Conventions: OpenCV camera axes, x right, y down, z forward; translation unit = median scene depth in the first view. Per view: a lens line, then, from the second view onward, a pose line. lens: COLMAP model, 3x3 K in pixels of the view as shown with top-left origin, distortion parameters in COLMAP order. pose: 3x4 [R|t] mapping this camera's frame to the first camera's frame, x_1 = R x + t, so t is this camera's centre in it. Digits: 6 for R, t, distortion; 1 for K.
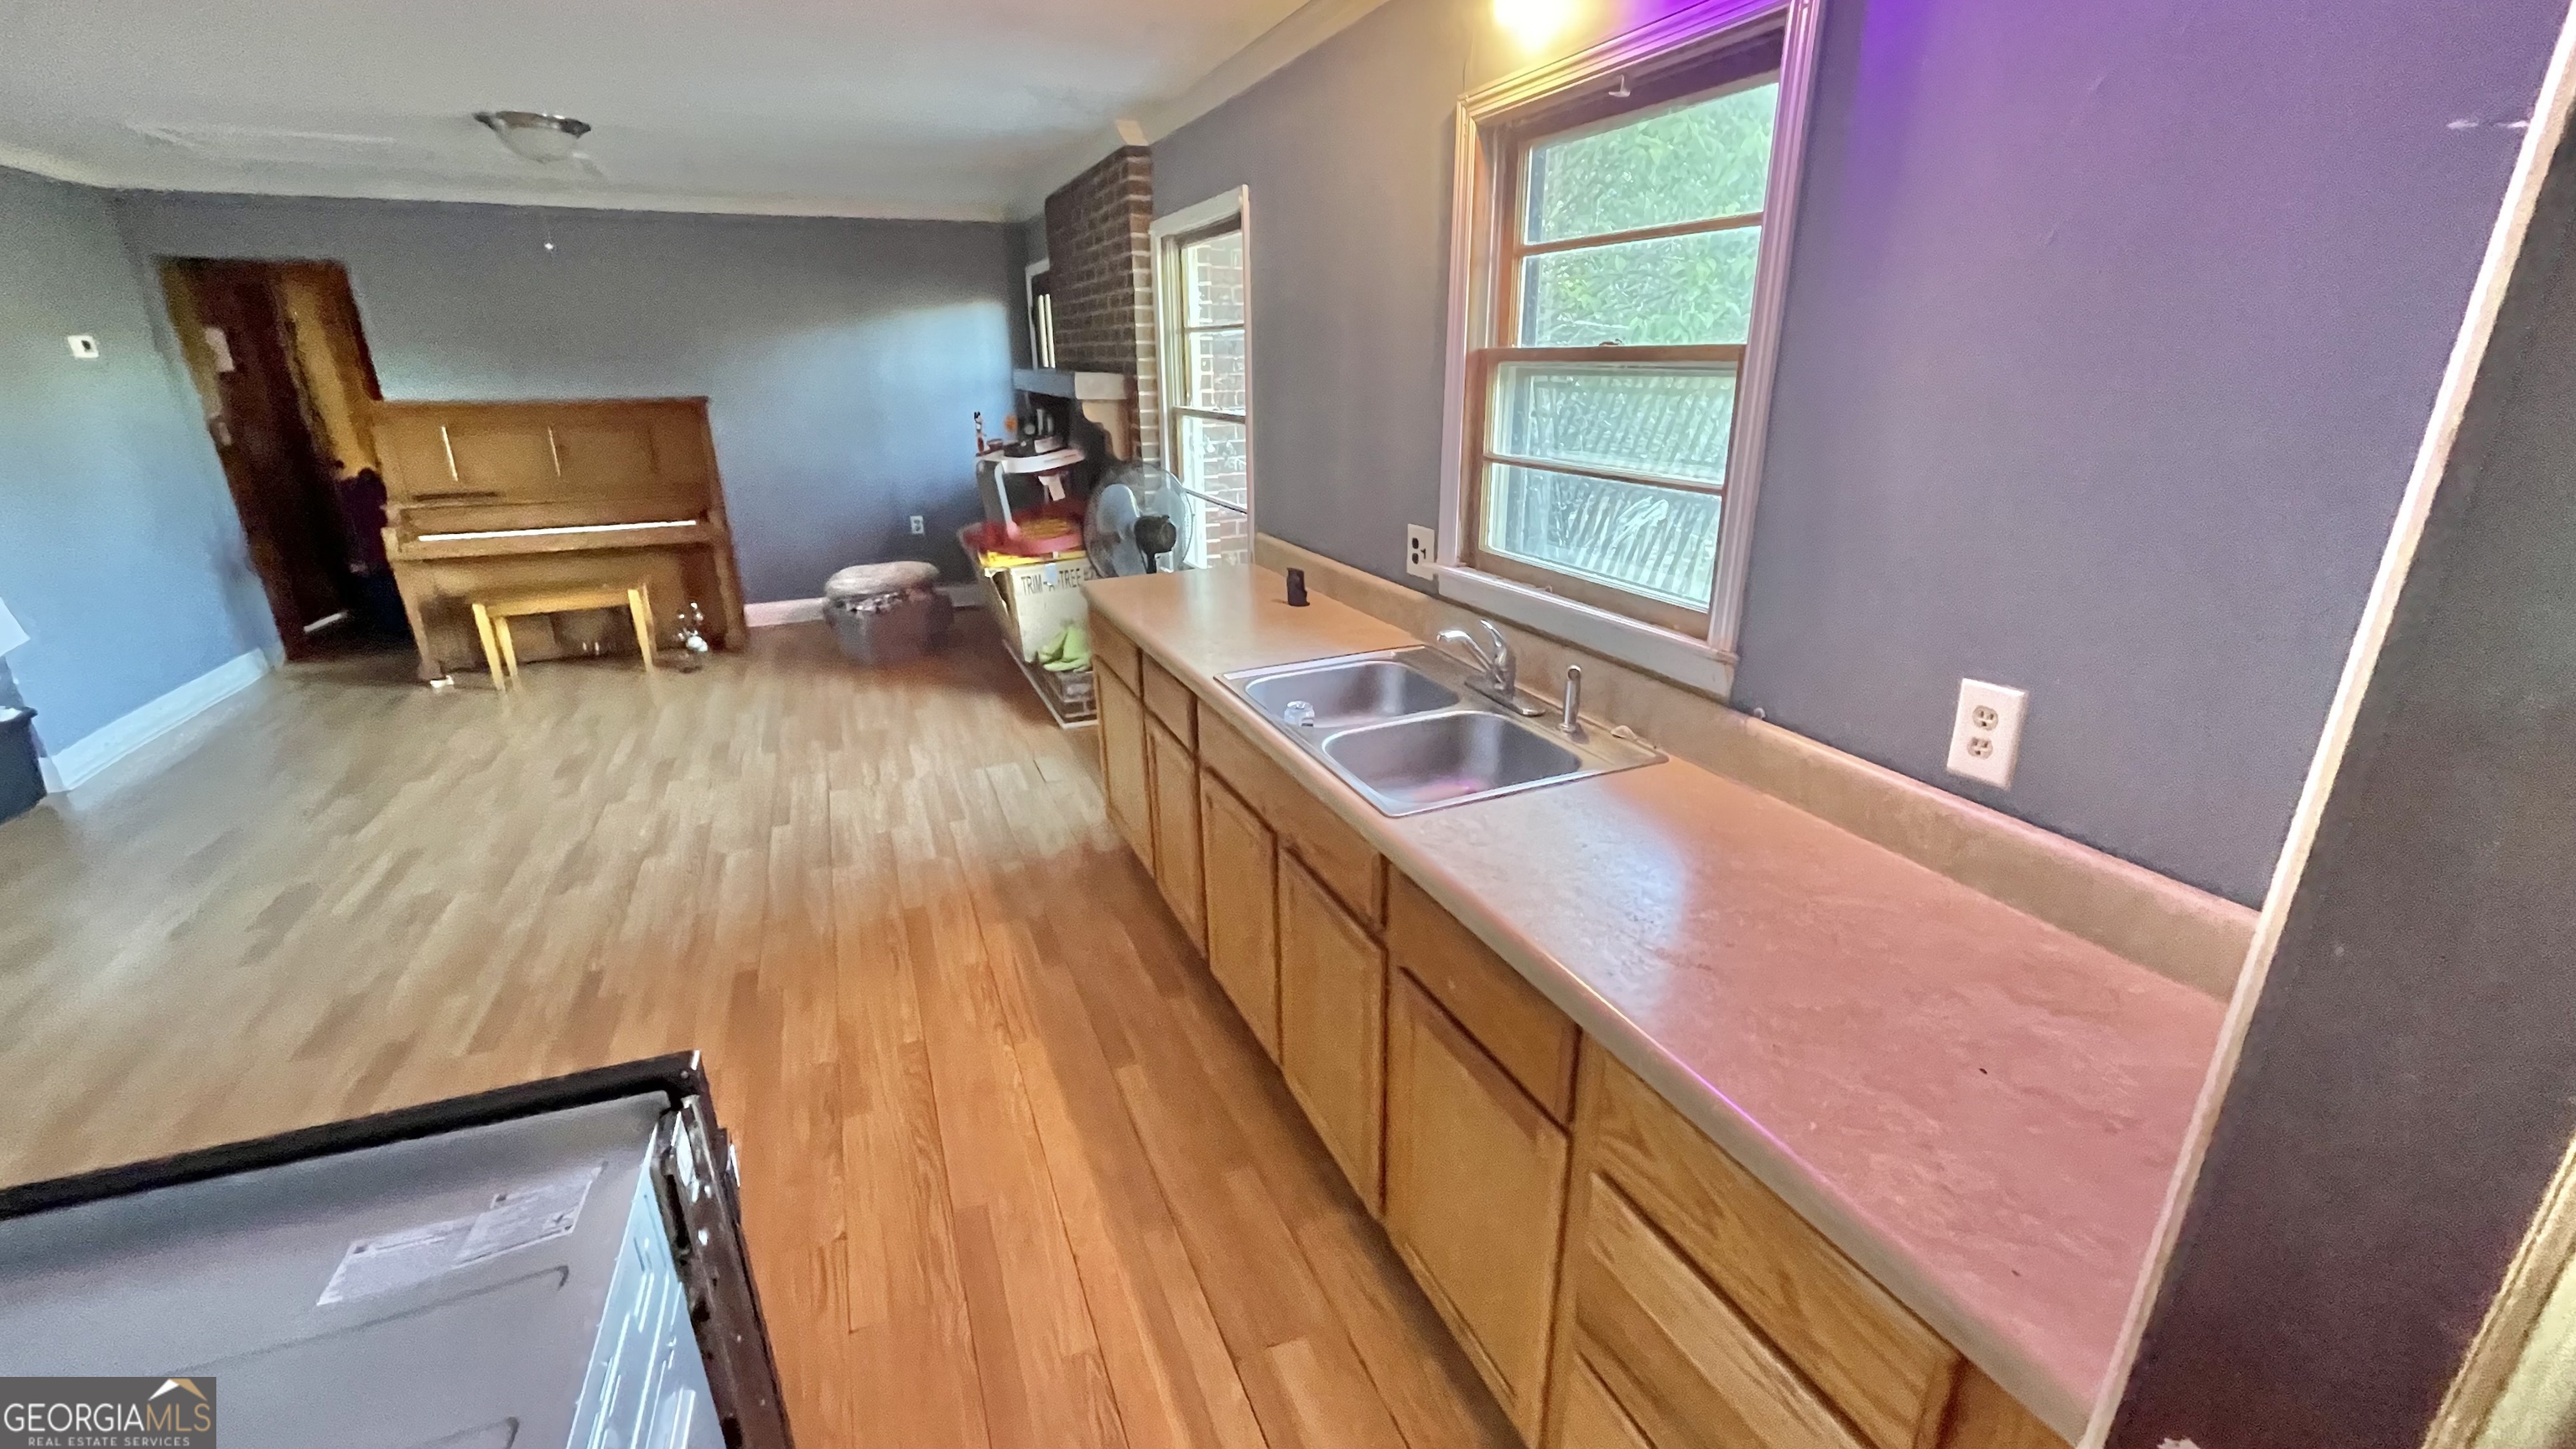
lens RADIAL K [[1038.2, 0, 1280.1], [0, 1038.2, 732.2], [0, 0, 1]] dist [-0.002160, 0.000531]
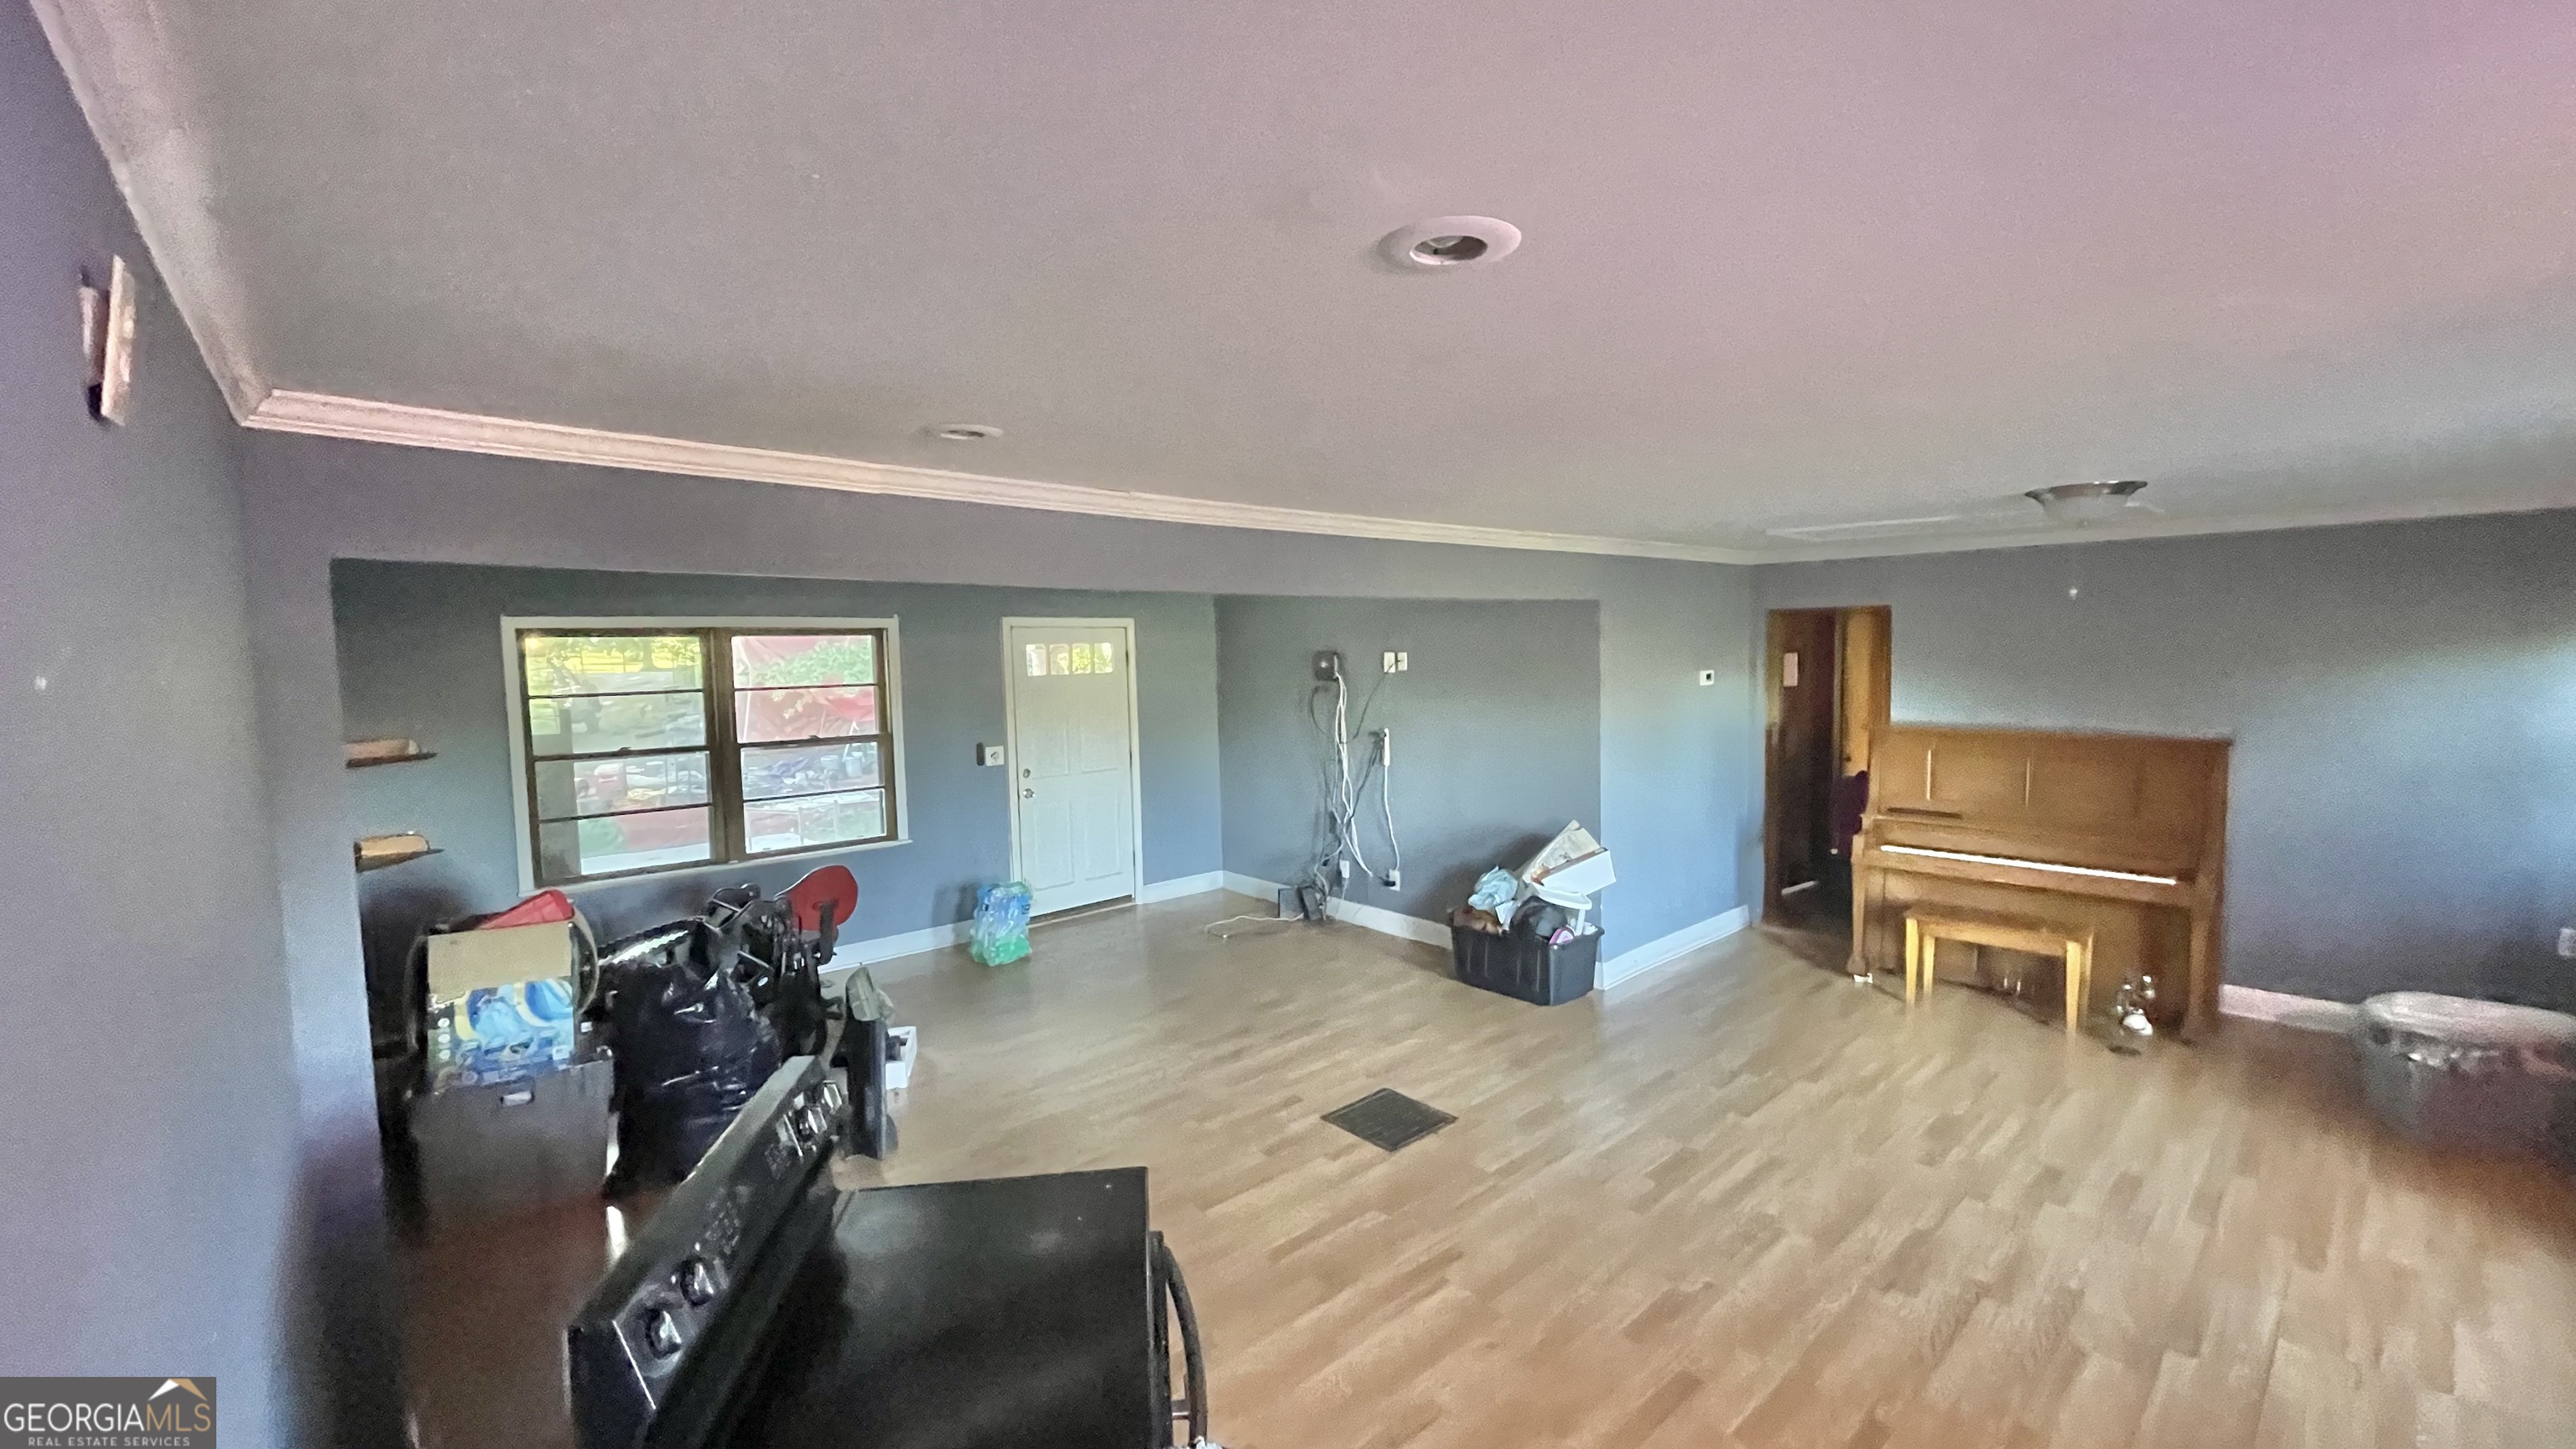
lens RADIAL K [[1038.2, 0, 1290.7], [0, 1038.2, 717.3], [0, 0, 1]] dist [-0.002160, 0.000531]
pose [[0.327666, 0.062970, -0.942693, -0.024075], [-0.299586, 0.953211, -0.040459, -0.109461], [0.896037, 0.295675, 0.331200, 0.060130]]
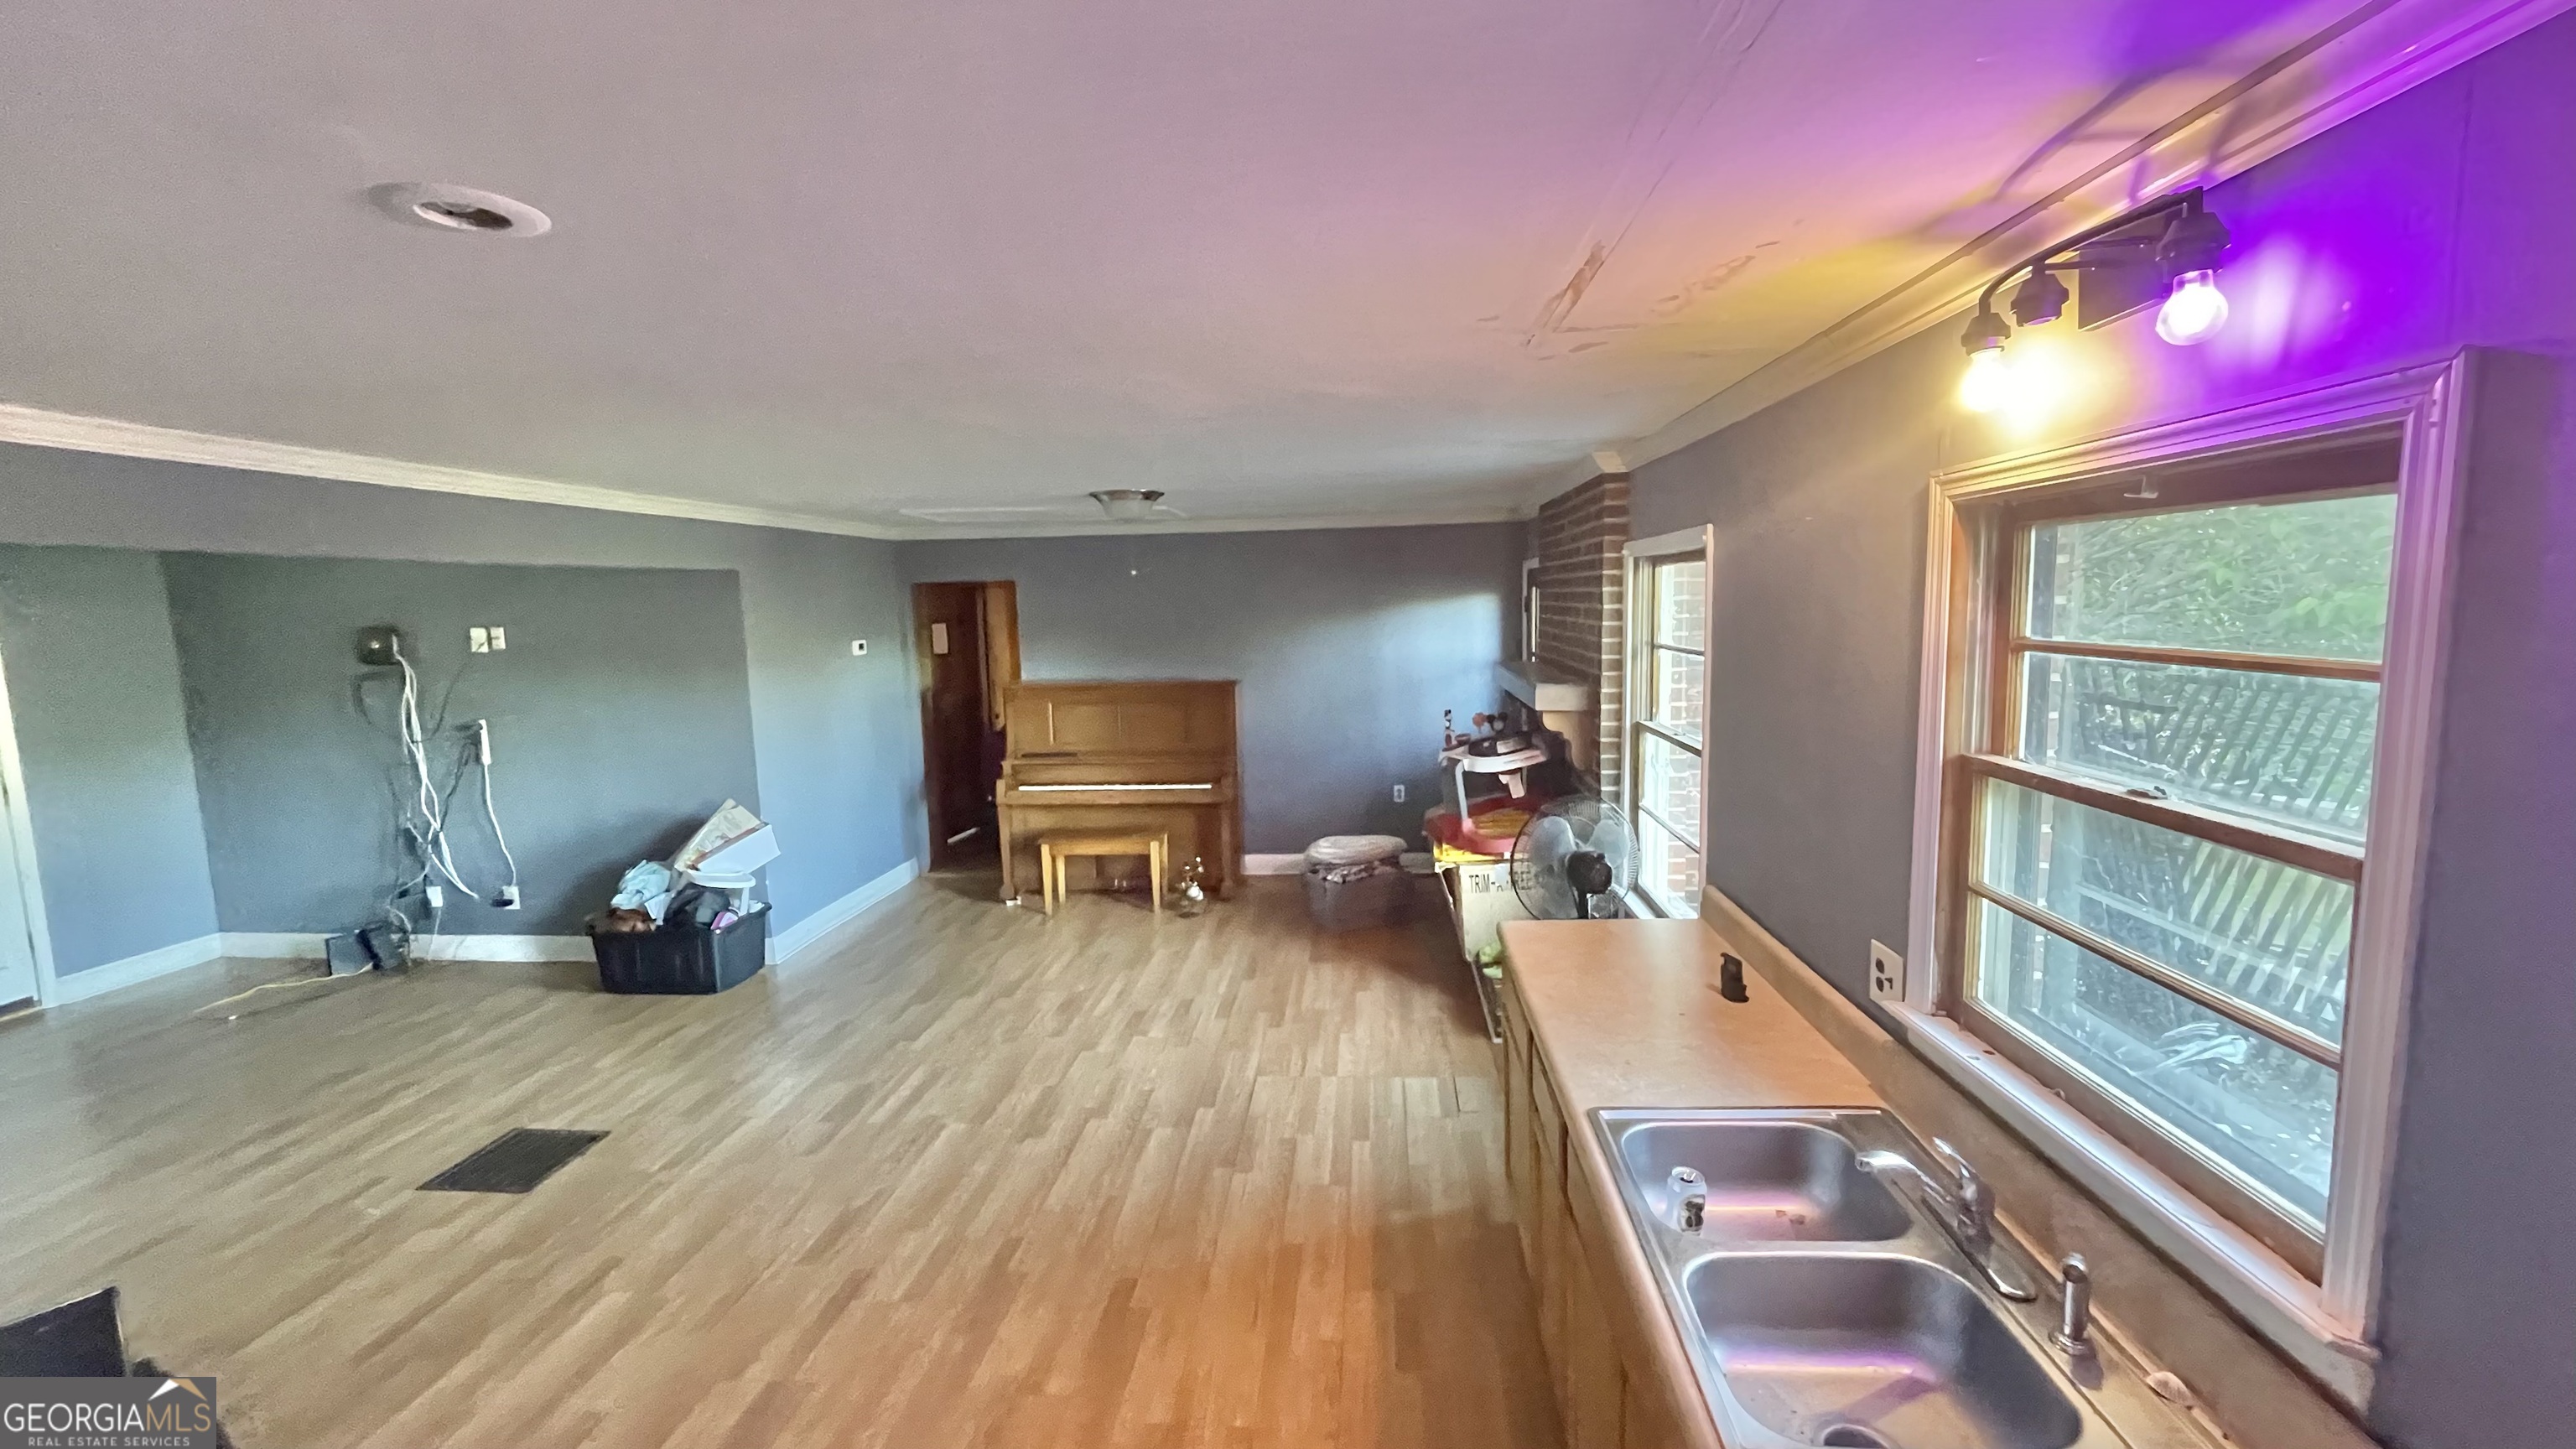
lens RADIAL K [[1038.2, 0, 1286.4], [0, 1038.2, 722.9], [0, 0, 1]] dist [-0.002160, 0.000531]
pose [[0.882400, 0.039874, -0.468808, 0.061856], [-0.139173, 0.973934, -0.179118, -0.103265], [0.449446, 0.223299, 0.864949, 0.040059]]
